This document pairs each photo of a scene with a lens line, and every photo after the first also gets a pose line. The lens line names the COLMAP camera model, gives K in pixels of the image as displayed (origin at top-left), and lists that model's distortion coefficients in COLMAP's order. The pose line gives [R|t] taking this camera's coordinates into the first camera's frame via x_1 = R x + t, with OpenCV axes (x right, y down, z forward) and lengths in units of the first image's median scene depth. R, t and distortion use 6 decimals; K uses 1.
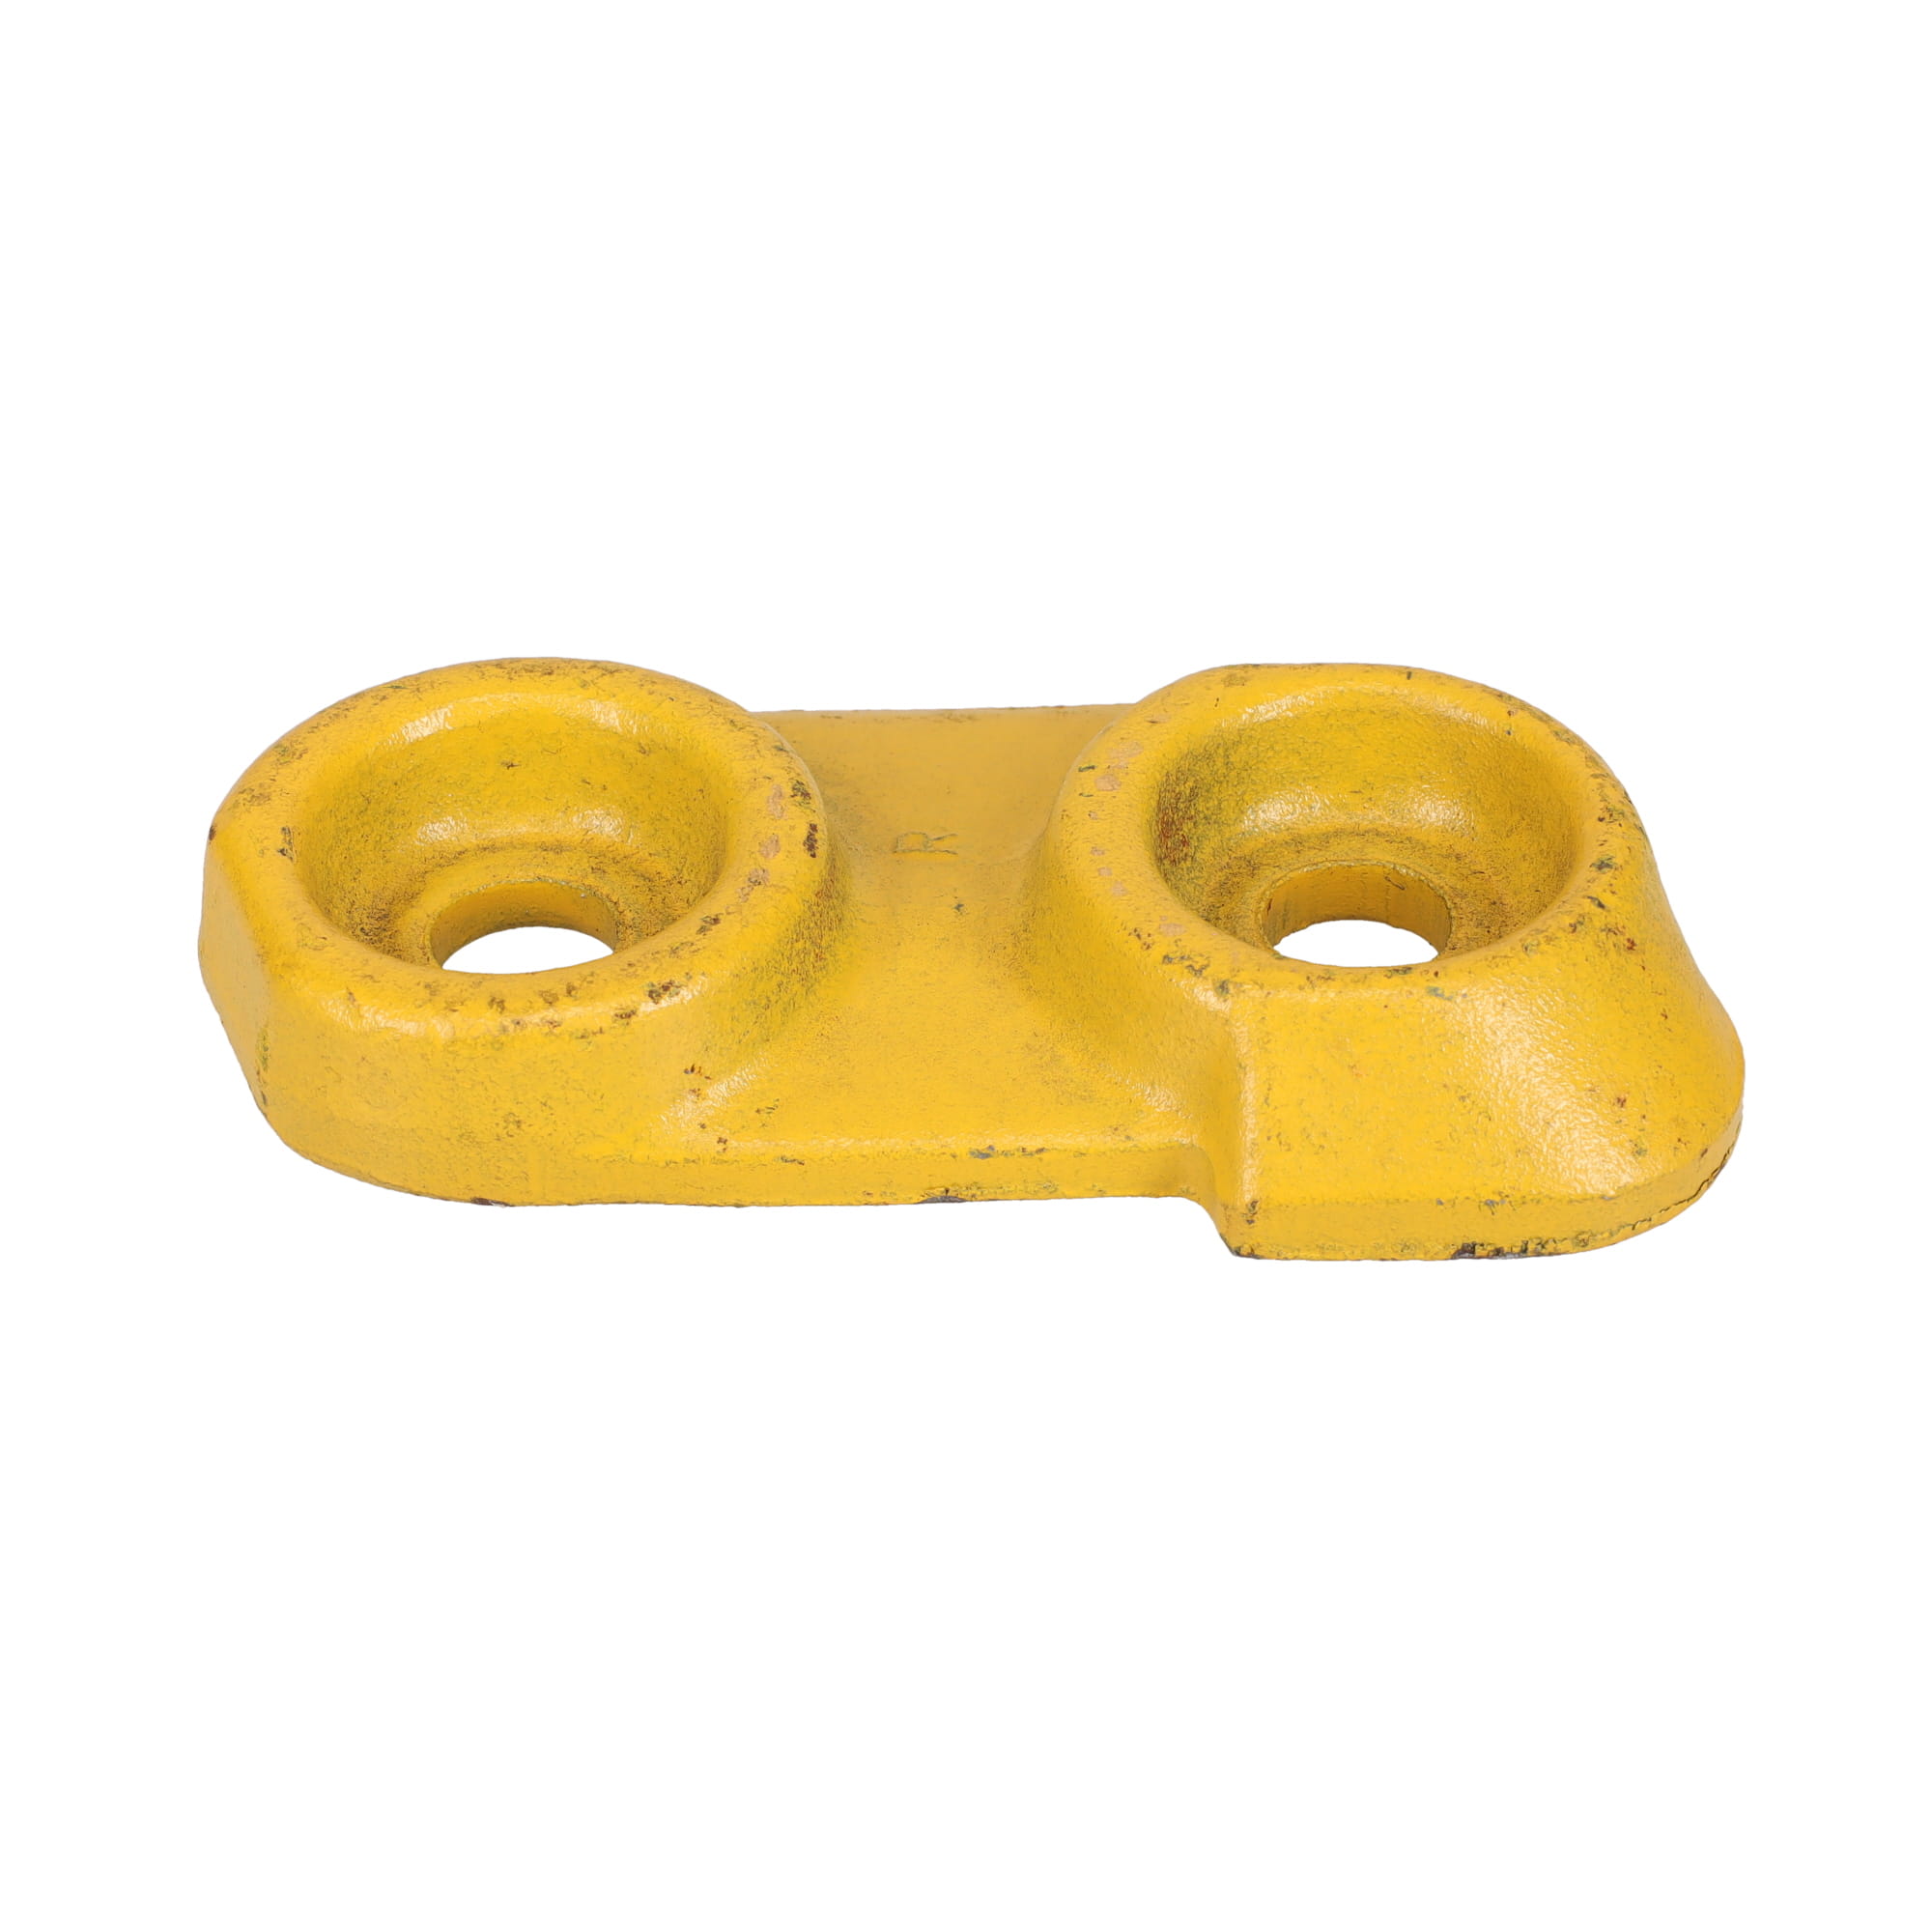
lens RADIAL K [[6265.9, 0, 966.0], [0, 6265.9, 966.0], [0, 0, 1]] dist [-0.015045, -0.550282]
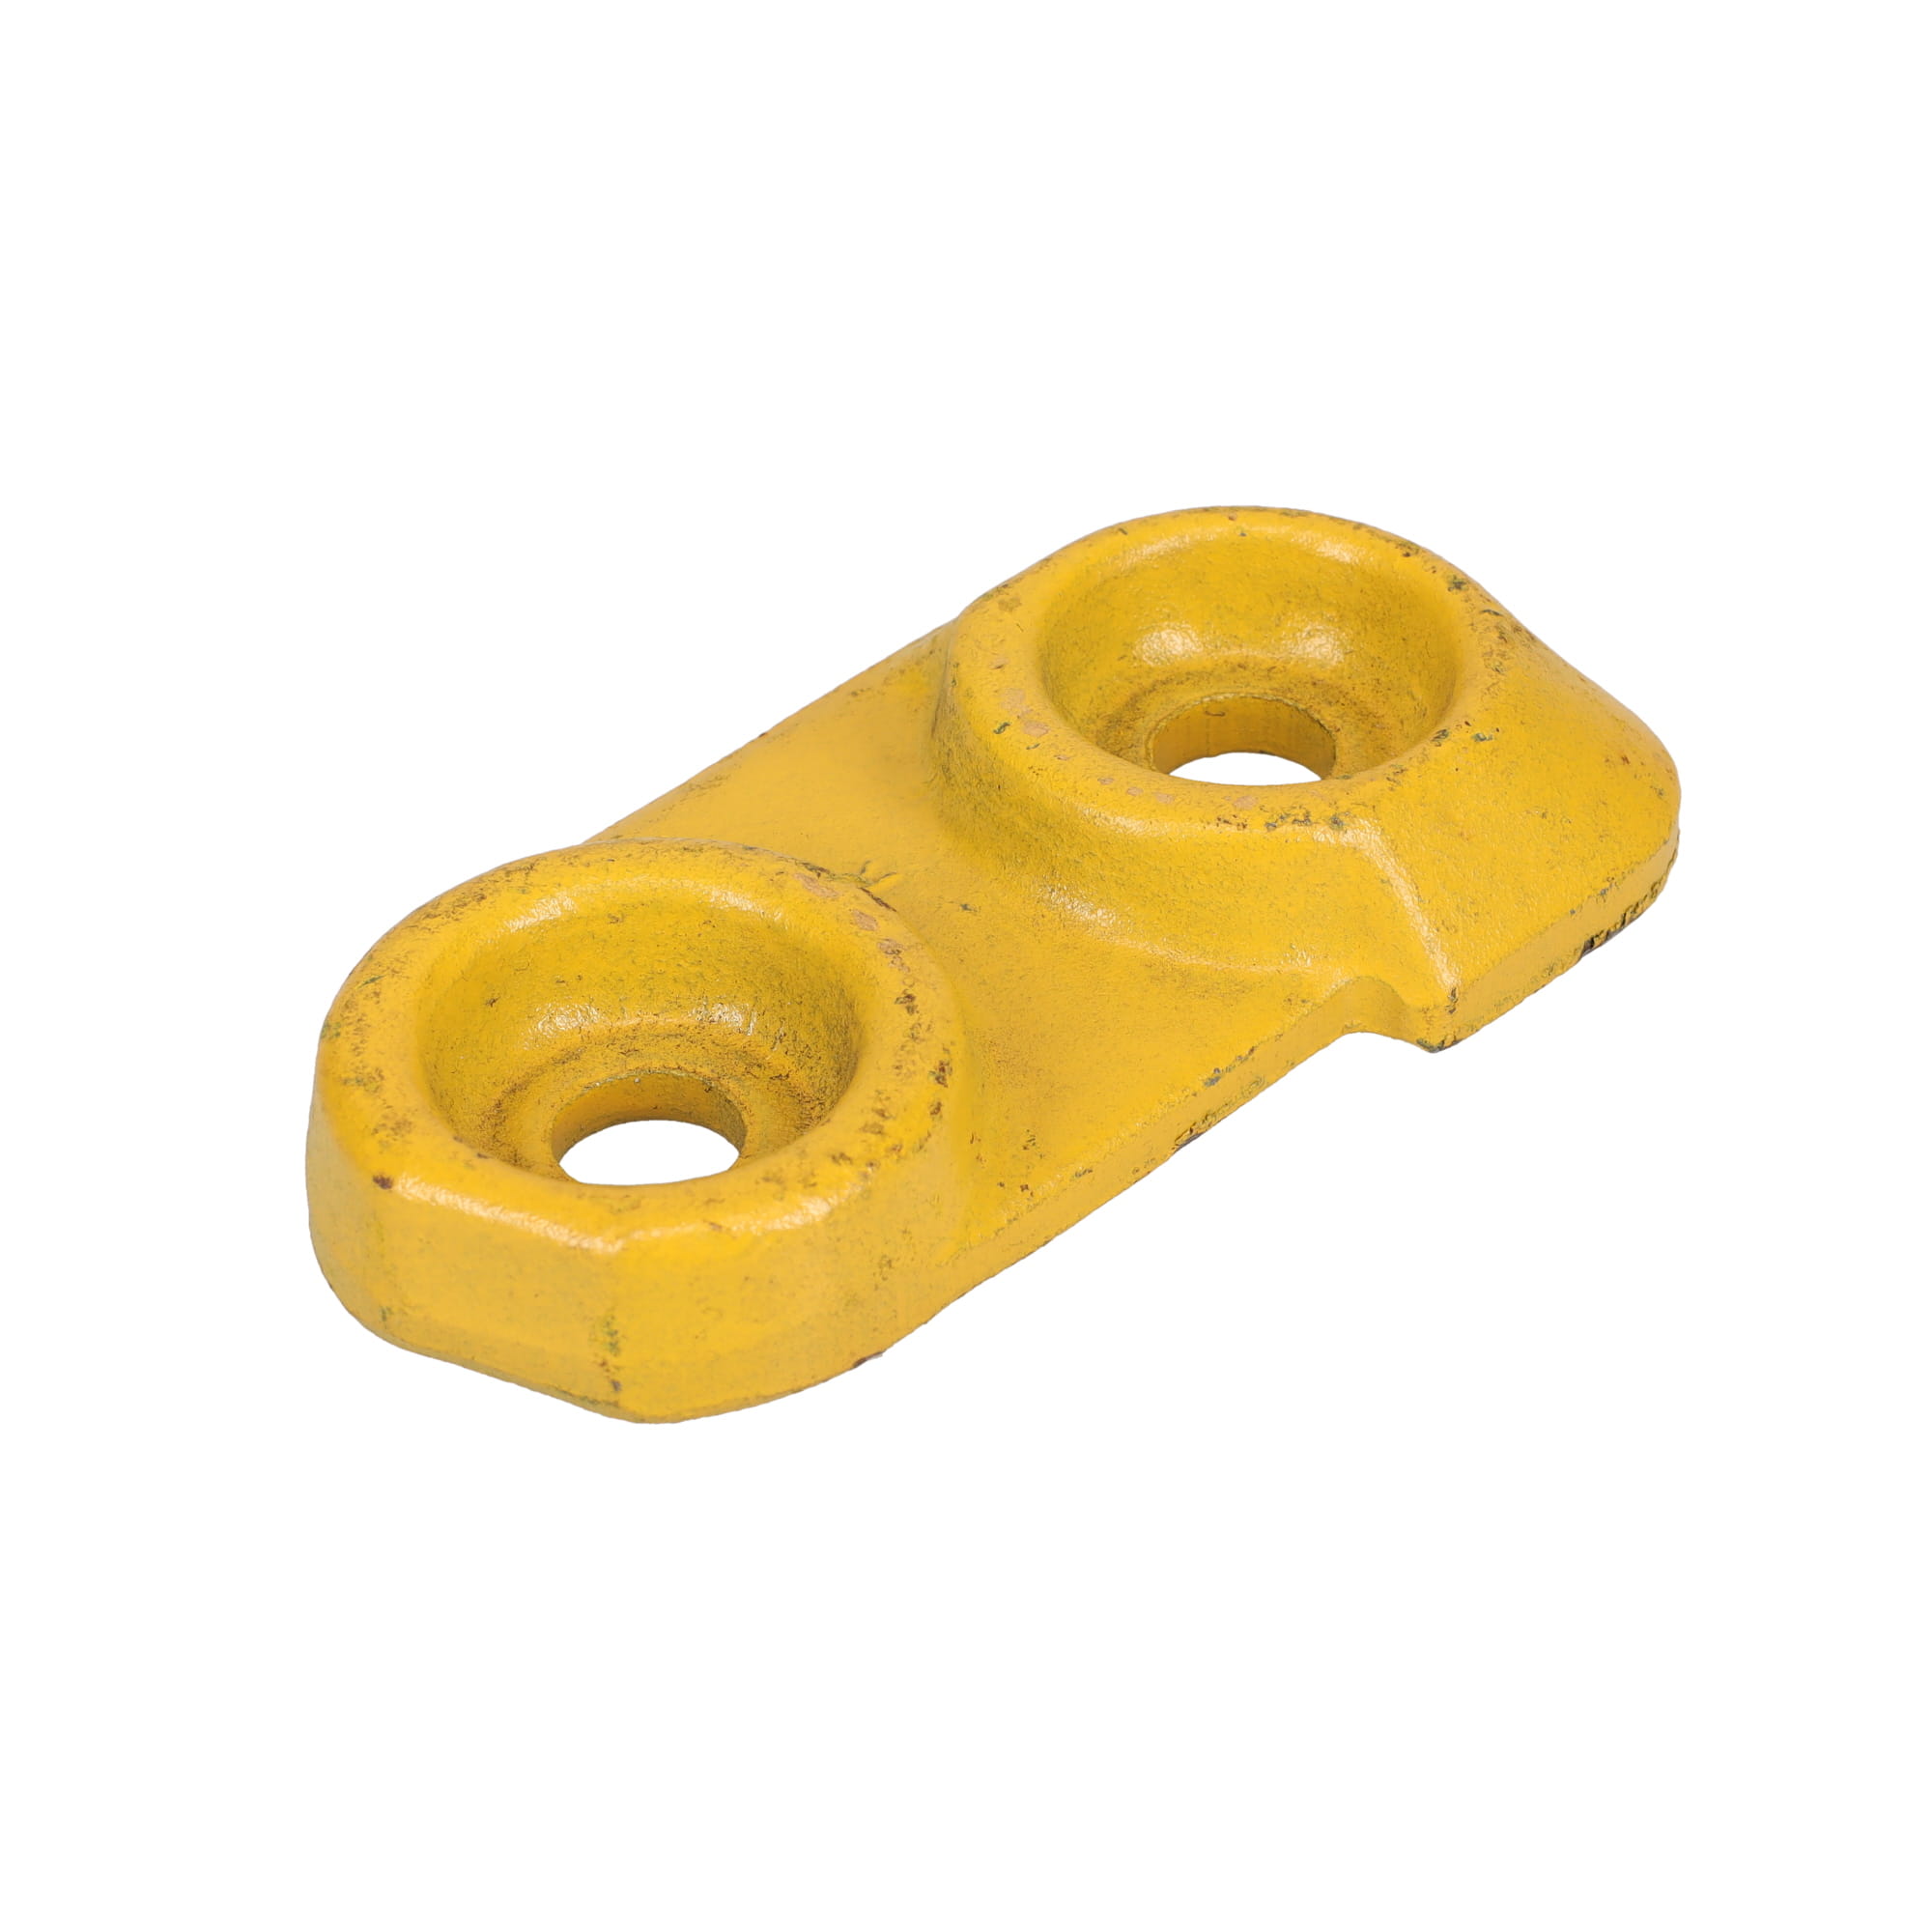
lens RADIAL K [[6265.9, 0, 966.0], [0, 6265.9, 966.0], [0, 0, 1]] dist [-0.015045, -0.550282]
pose [[0.710010, -0.443298, 0.547150, -0.570041], [0.448027, 0.883817, 0.134682, -0.140142], [-0.543285, 0.149512, 0.826128, 0.181128]]
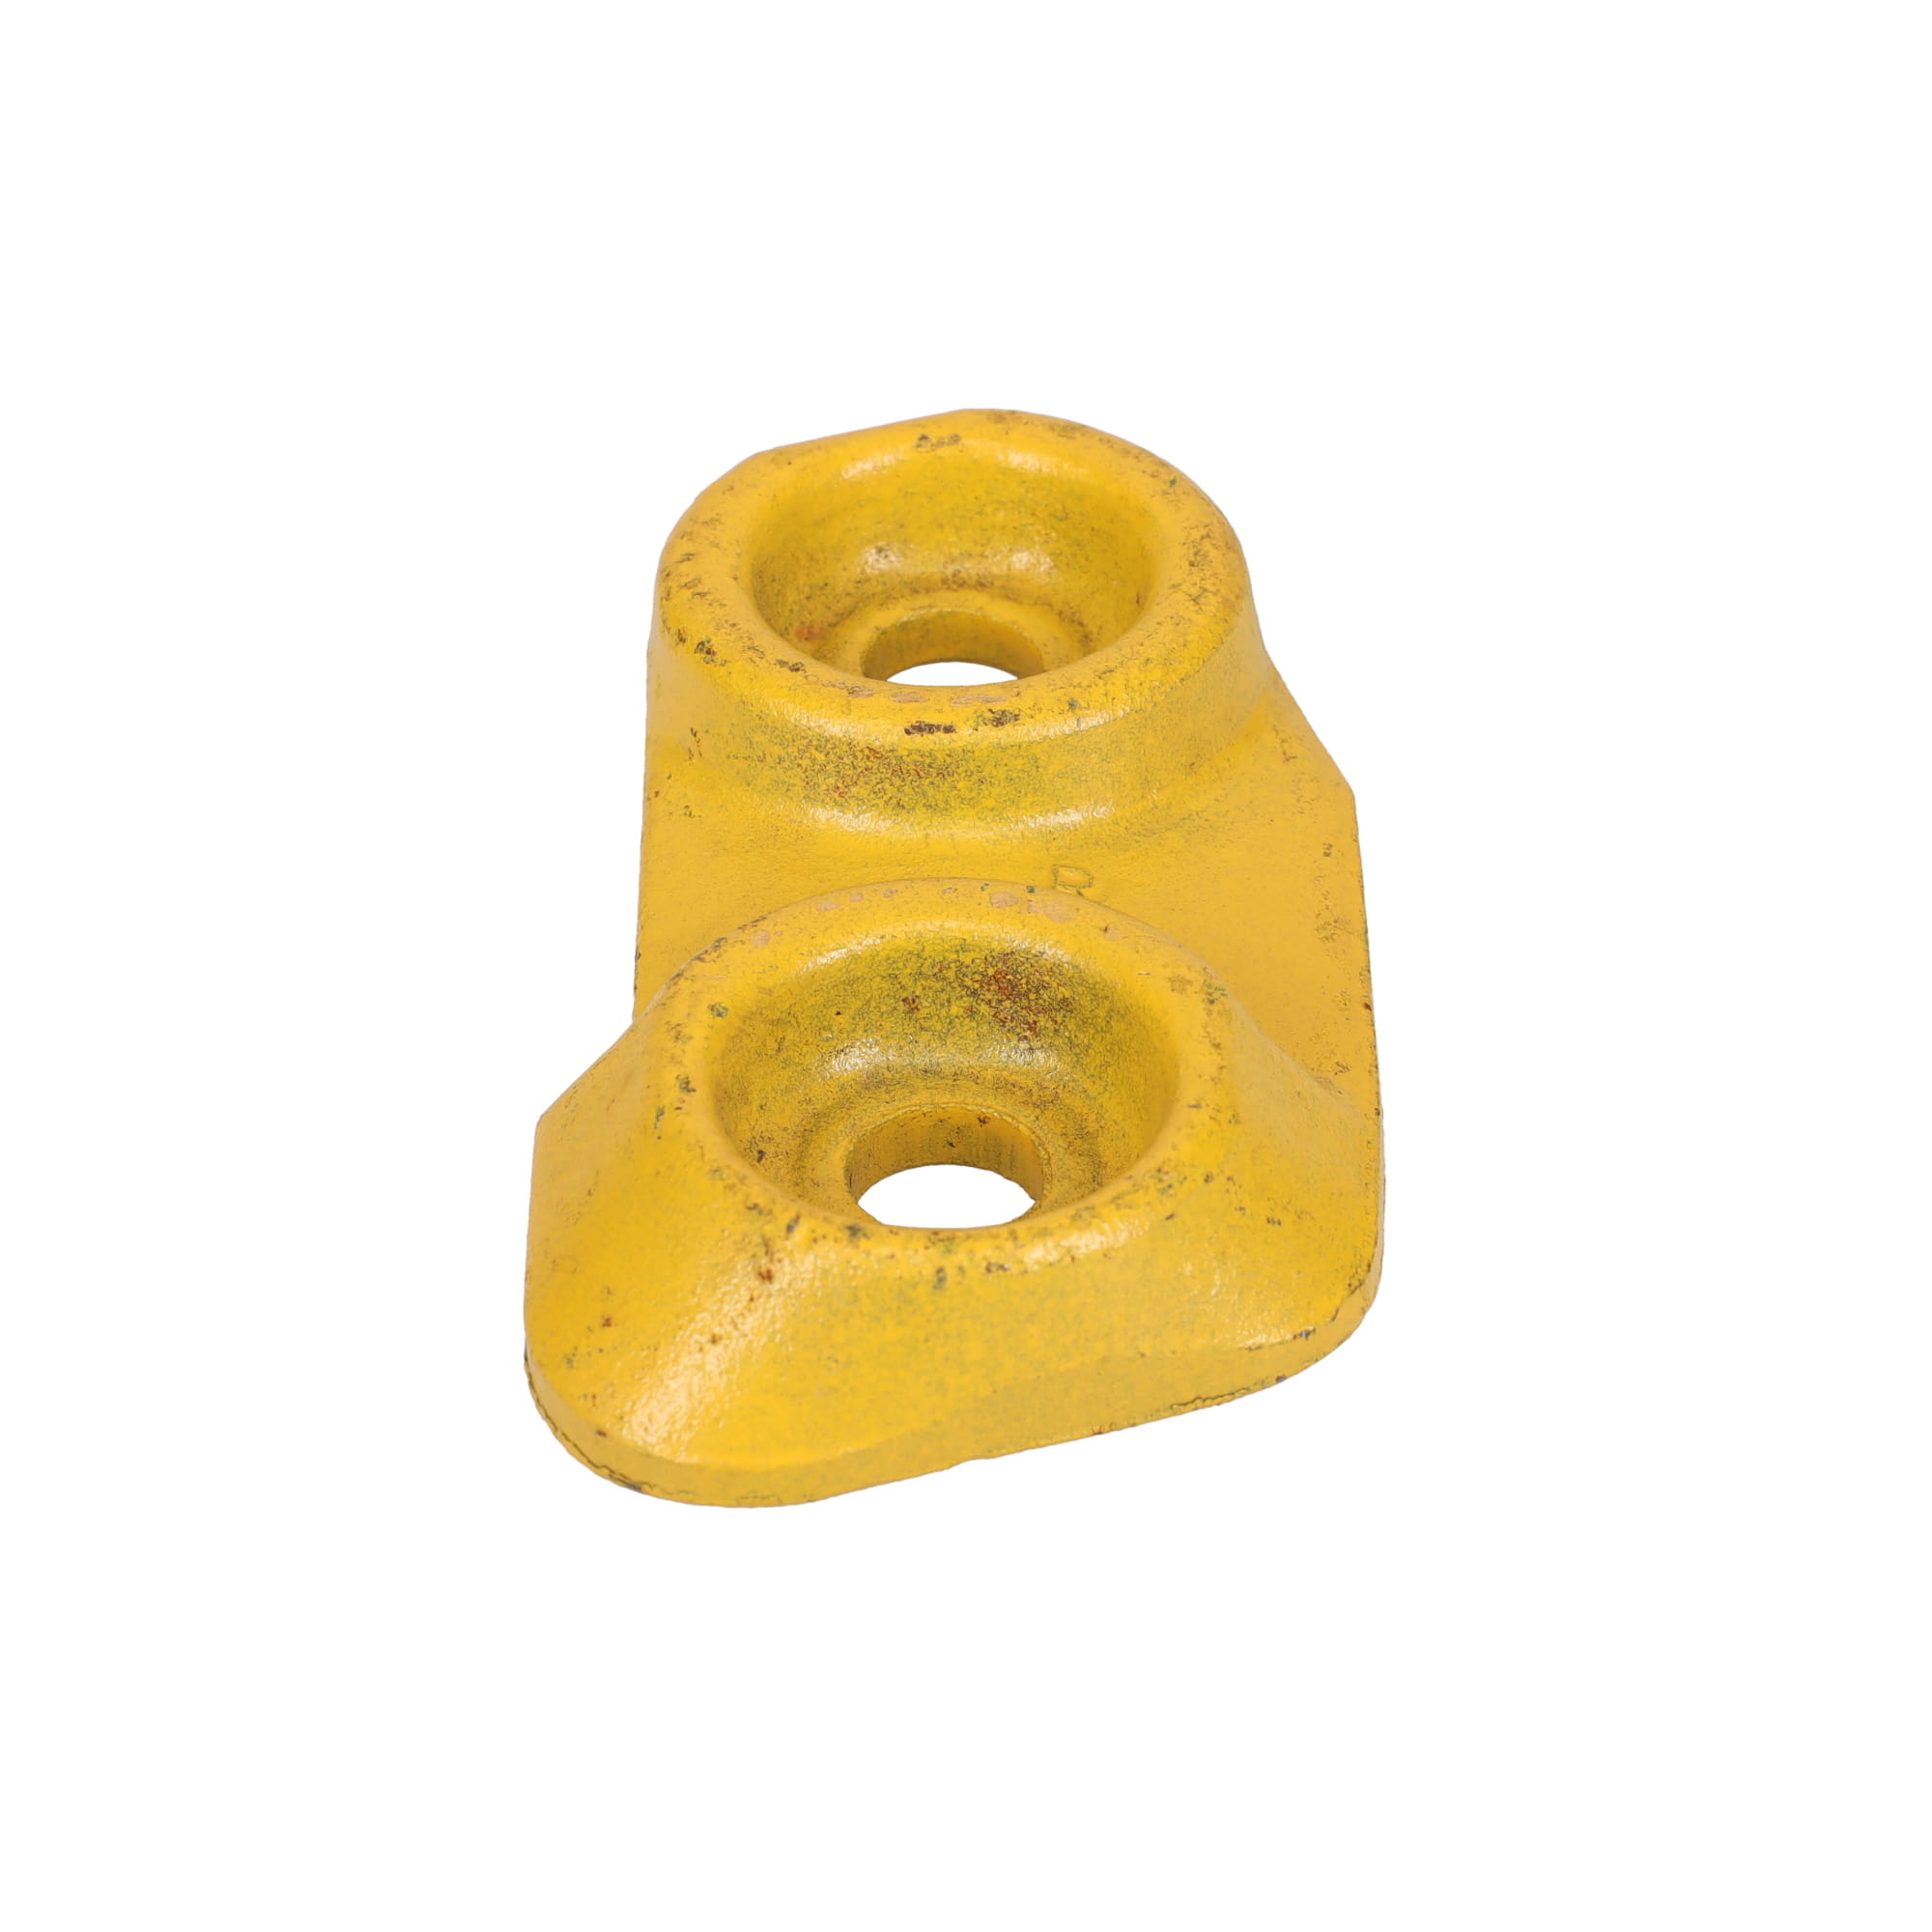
lens RADIAL K [[6265.9, 0, 966.0], [0, 6265.9, 966.0], [0, 0, 1]] dist [-0.015045, -0.550282]
pose [[-0.000017, 0.639755, -0.768579, 0.801389], [-0.623204, 0.601068, 0.500334, -0.522100], [0.782059, 0.478990, 0.398687, 0.626161]]
